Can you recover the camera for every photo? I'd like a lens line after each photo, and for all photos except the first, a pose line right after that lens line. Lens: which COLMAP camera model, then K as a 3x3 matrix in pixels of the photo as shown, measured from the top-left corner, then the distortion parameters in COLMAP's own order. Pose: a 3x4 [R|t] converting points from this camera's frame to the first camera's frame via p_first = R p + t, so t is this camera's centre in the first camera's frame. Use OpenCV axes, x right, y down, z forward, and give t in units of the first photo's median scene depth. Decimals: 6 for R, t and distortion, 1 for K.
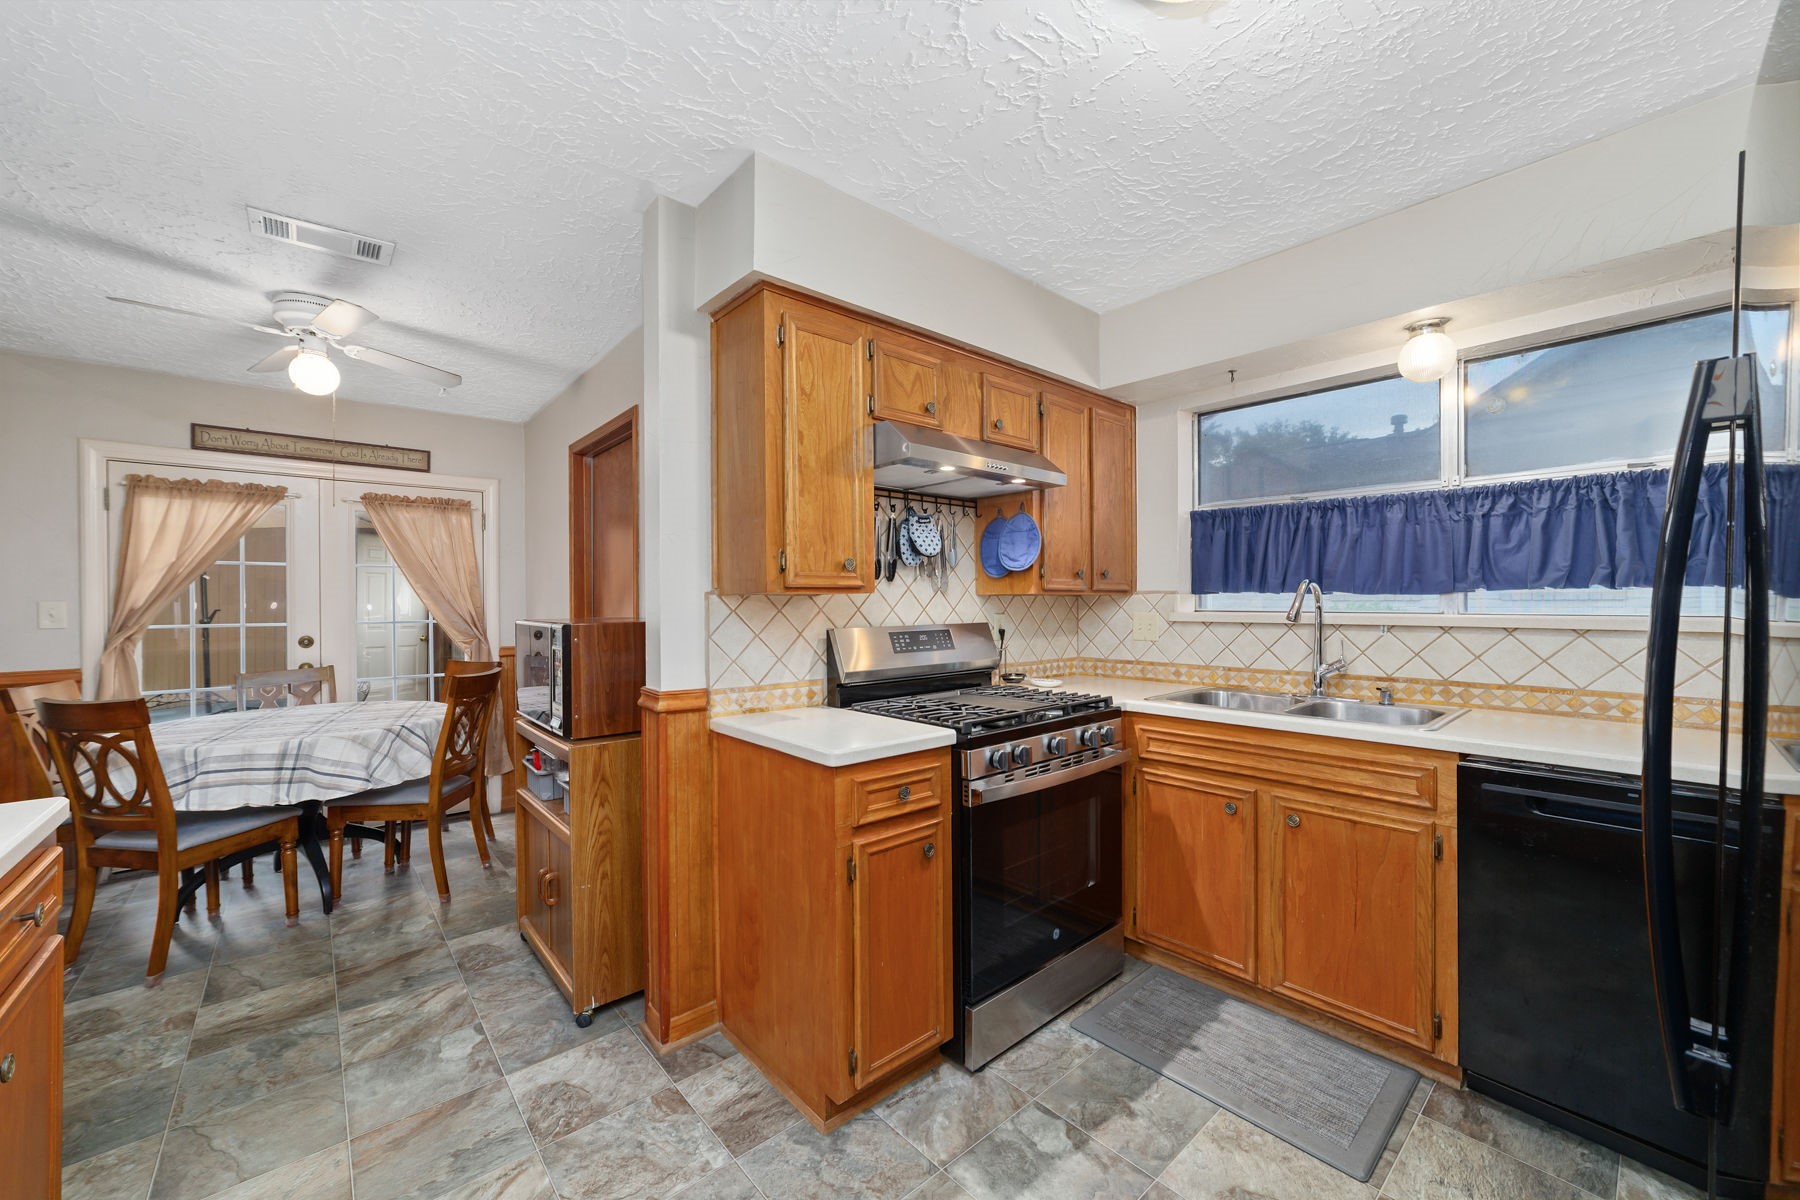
lens RADIAL K [[690.6, 0, 891.9], [0, 690.6, 602.8], [0, 0, 1]] dist [-0.021687, 0.005889]
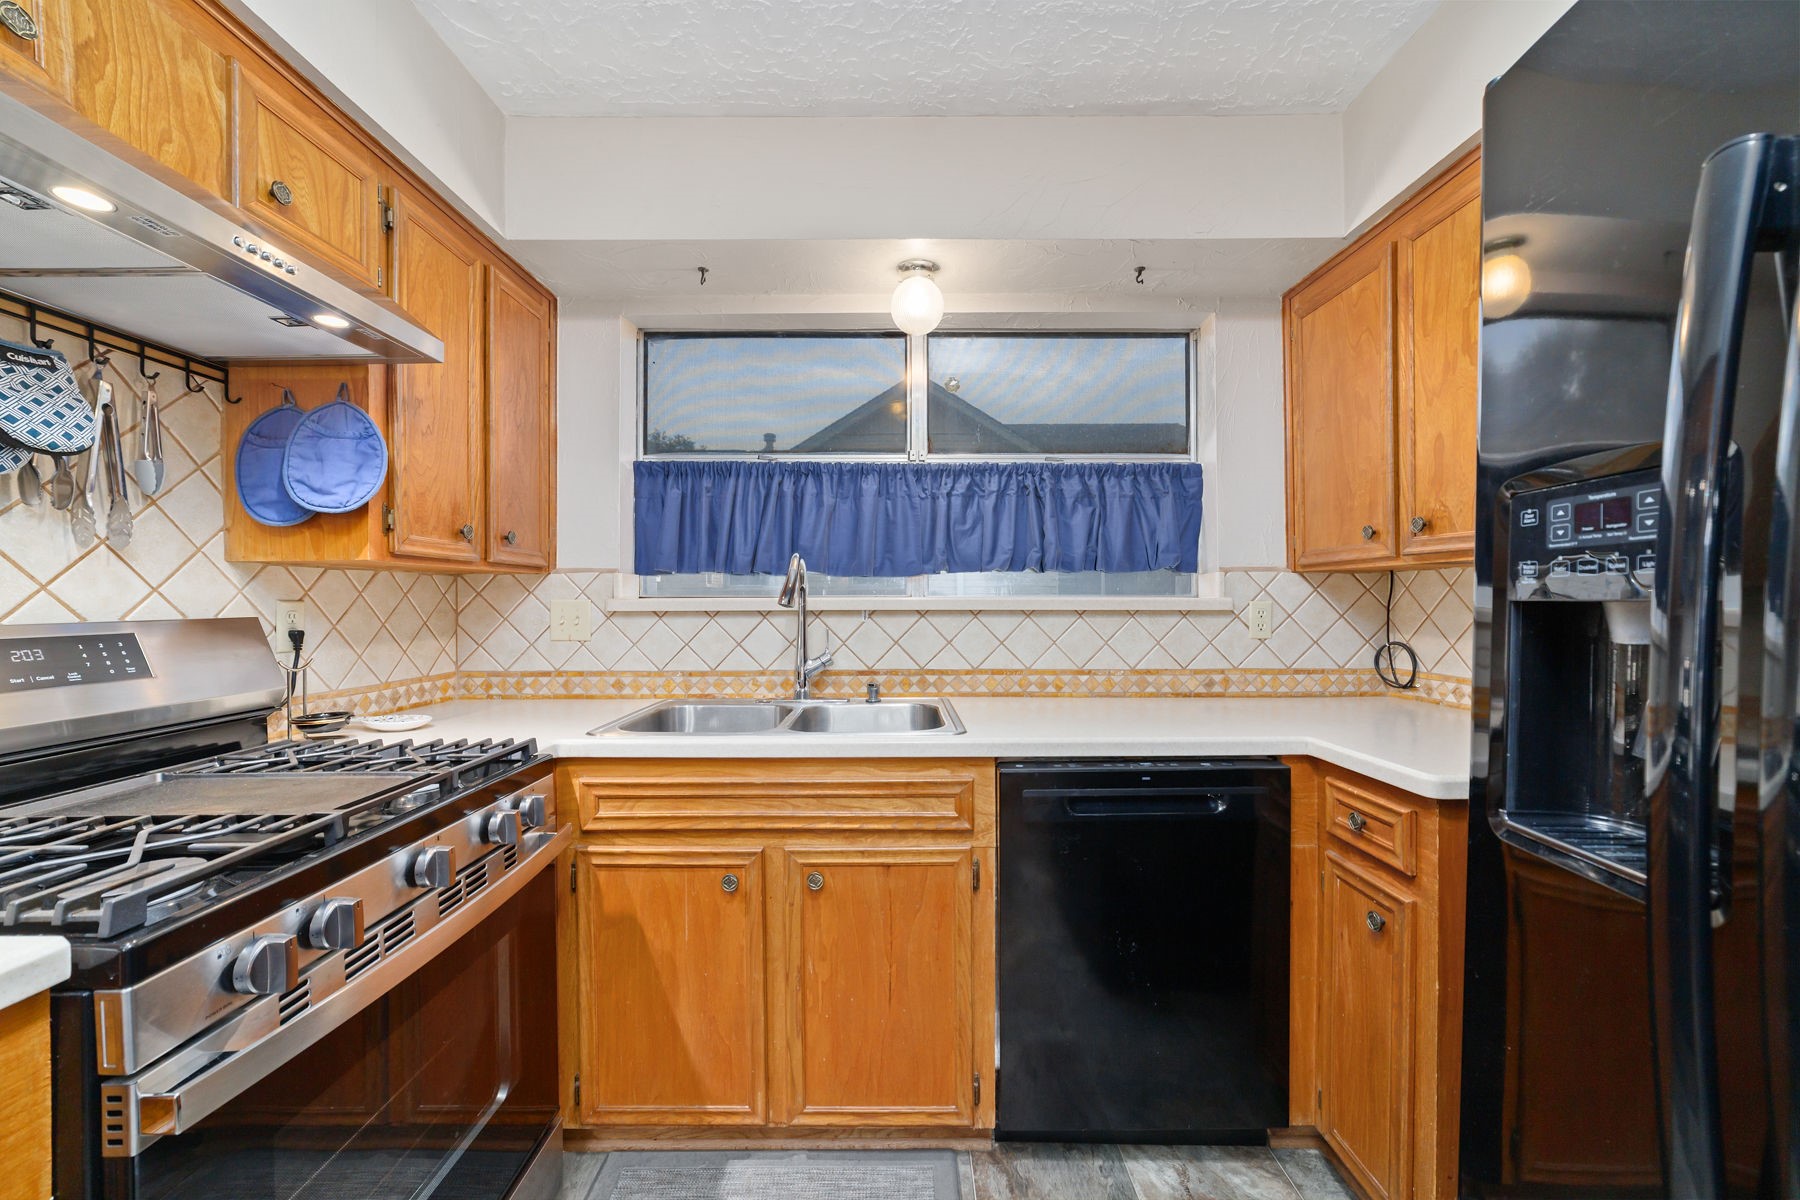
lens RADIAL K [[690.6, 0, 896.5], [0, 690.6, 601.6], [0, 0, 1]] dist [-0.021687, 0.005889]
pose [[0.657921, -0.001234, 0.753086, 0.086230], [0.003102, 0.999995, -0.001072, 0.022738], [-0.753081, 0.003041, 0.657921, 0.394704]]
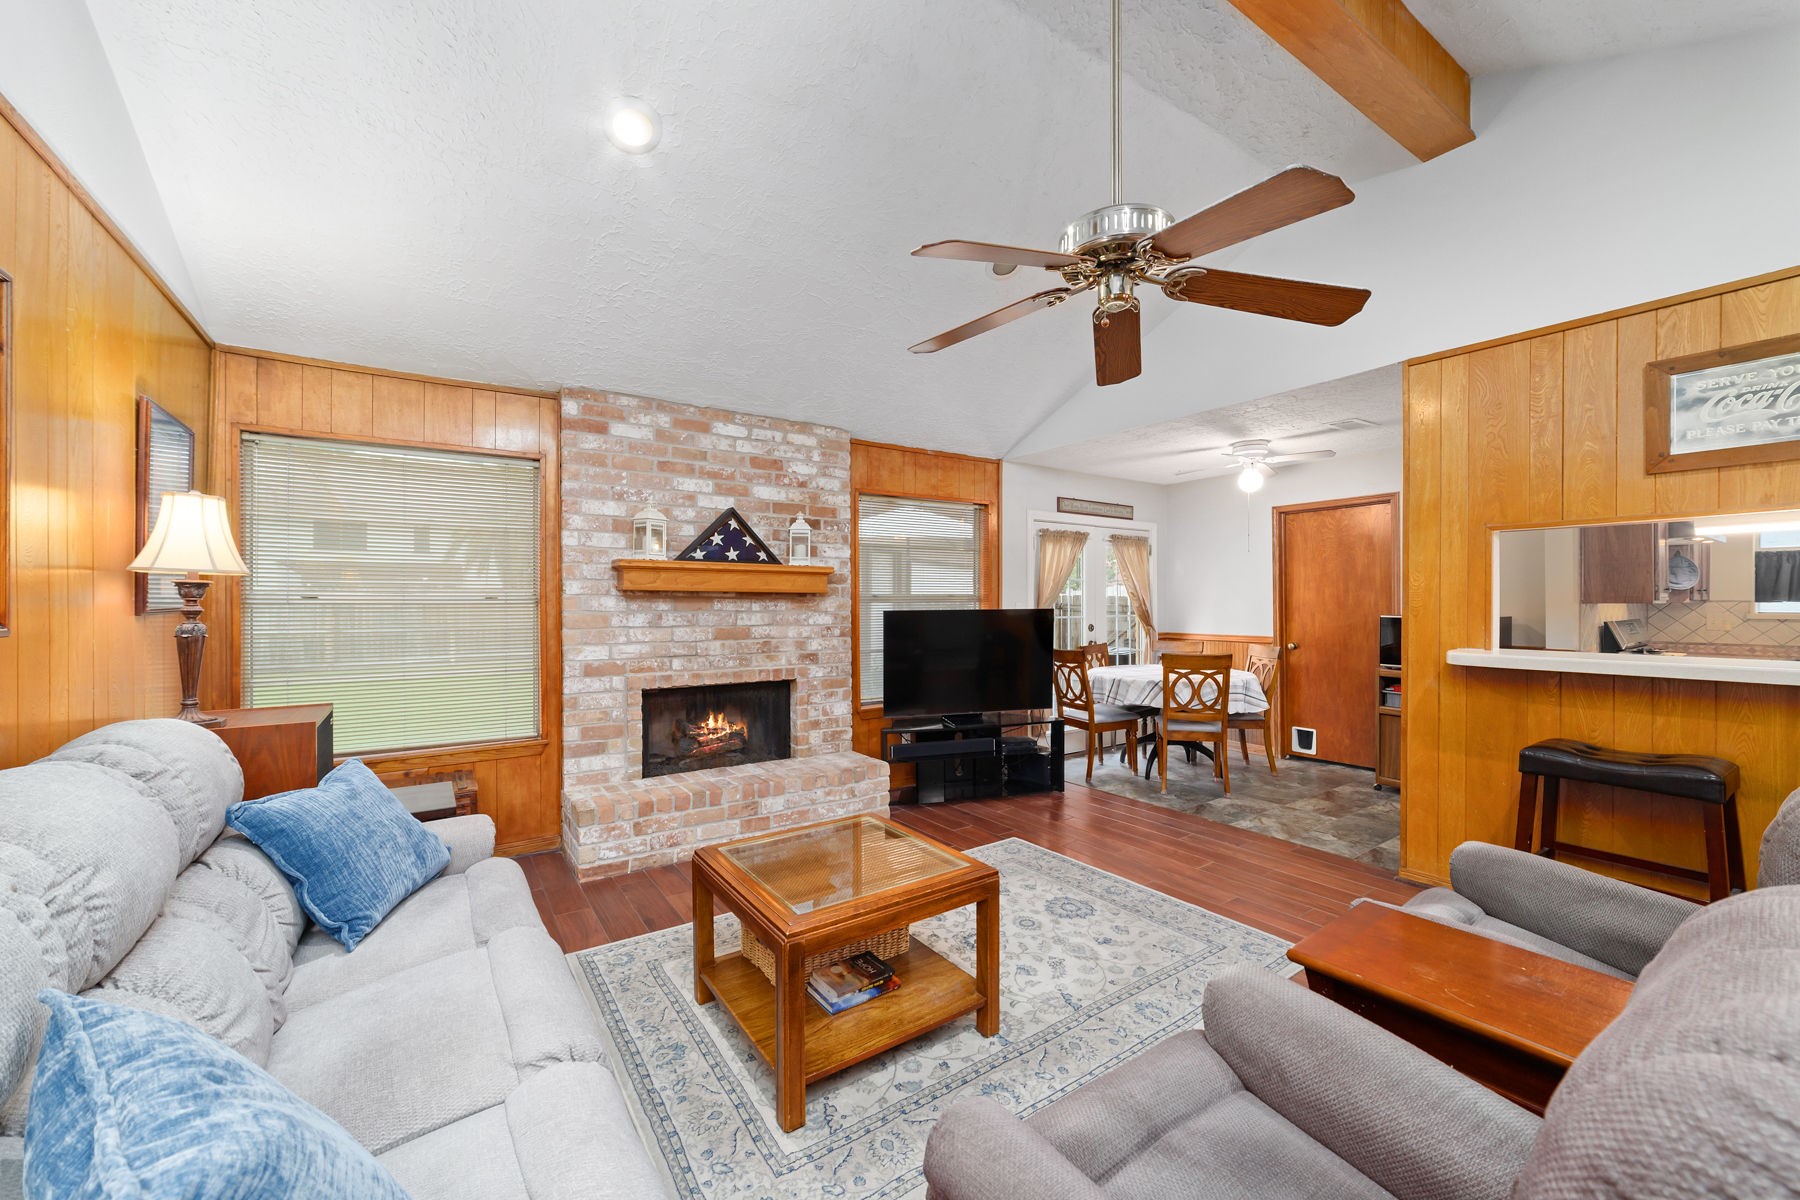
lens RADIAL K [[690.6, 0, 893.7], [0, 690.6, 600.3], [0, 0, 1]] dist [-0.021687, 0.005889]
pose [[0.993637, 0.007381, -0.112388, -1.783419], [-0.007210, 0.999972, 0.001935, -0.011640], [0.112399, -0.001112, 0.993663, -1.065142]]
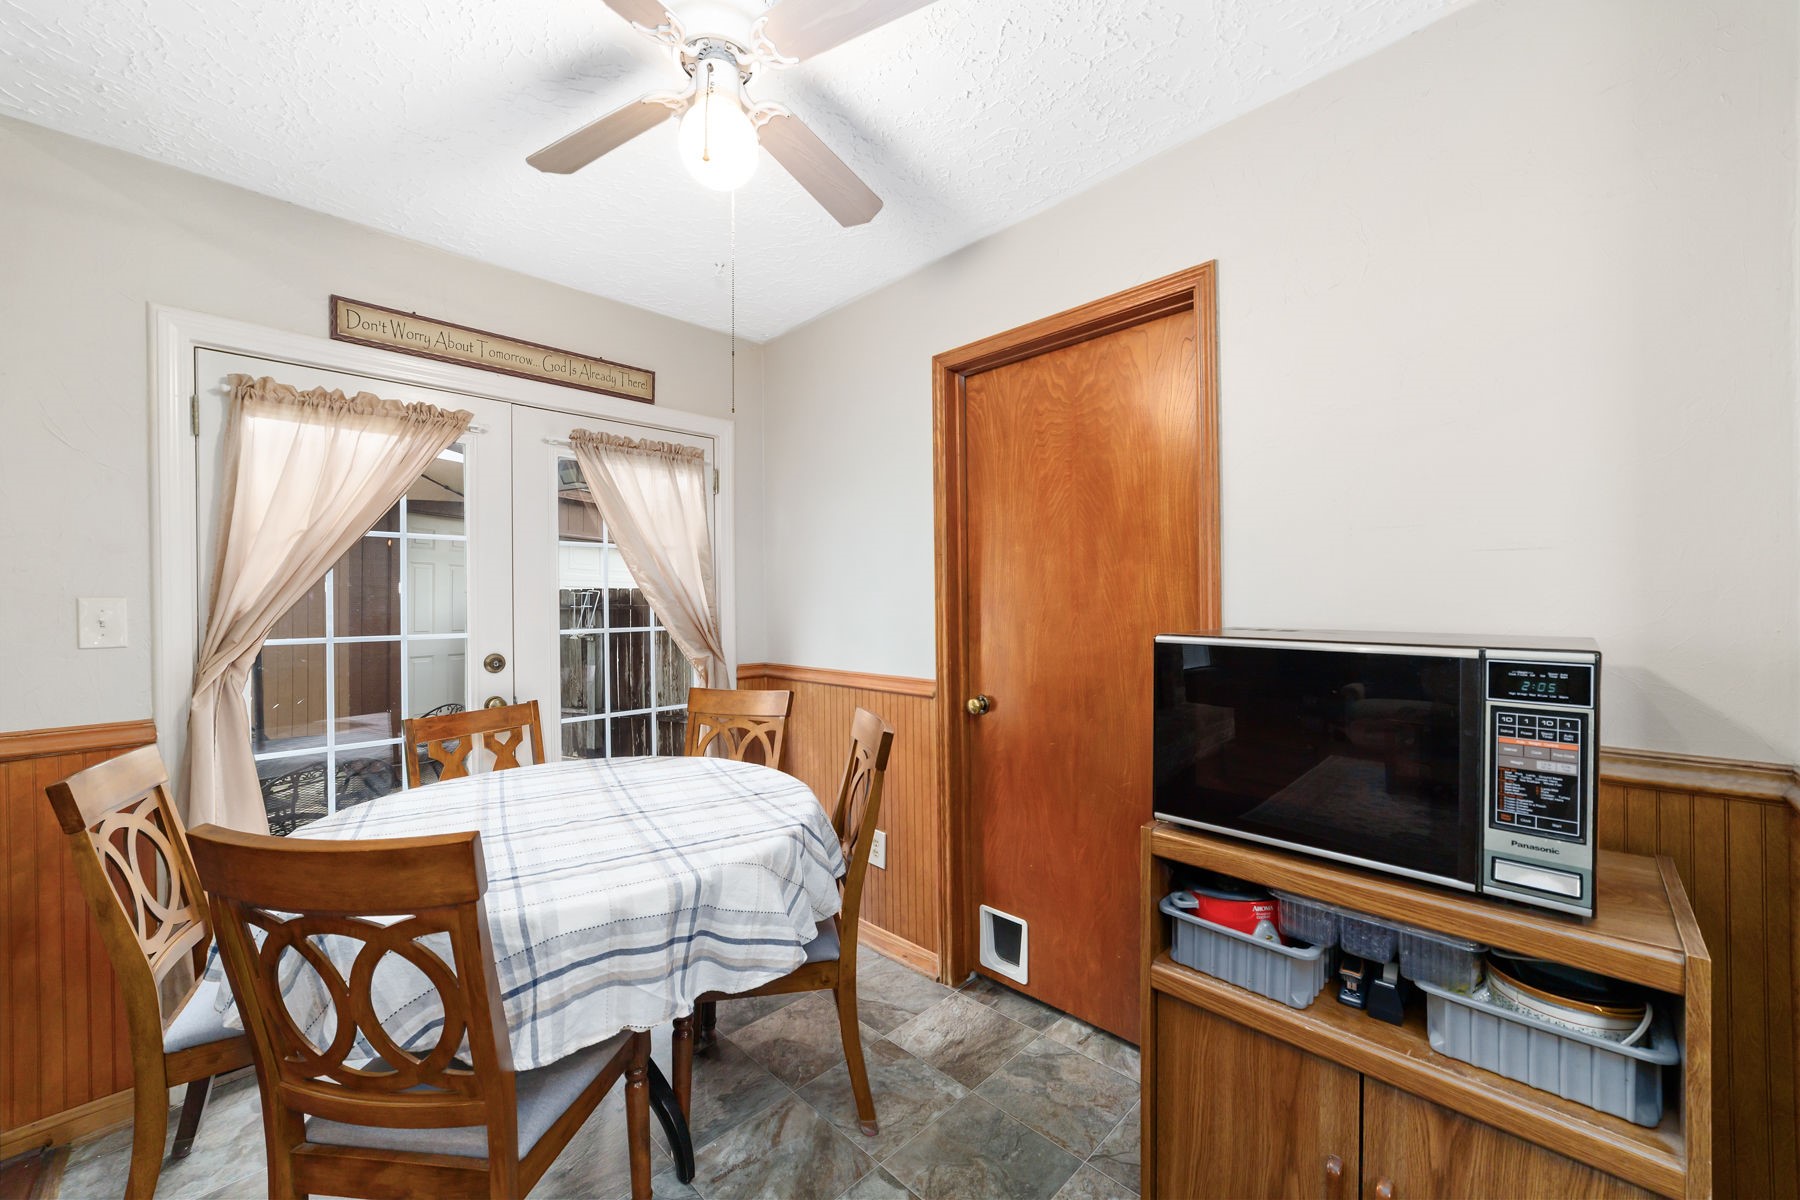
lens RADIAL K [[690.6, 0, 885.9], [0, 690.6, 603.0], [0, 0, 1]] dist [-0.021687, 0.005889]
pose [[0.997832, 0.002044, 0.065786, -0.847408], [-0.002495, 0.999974, 0.006776, -0.004368], [-0.065771, -0.006926, 0.997811, 0.543221]]
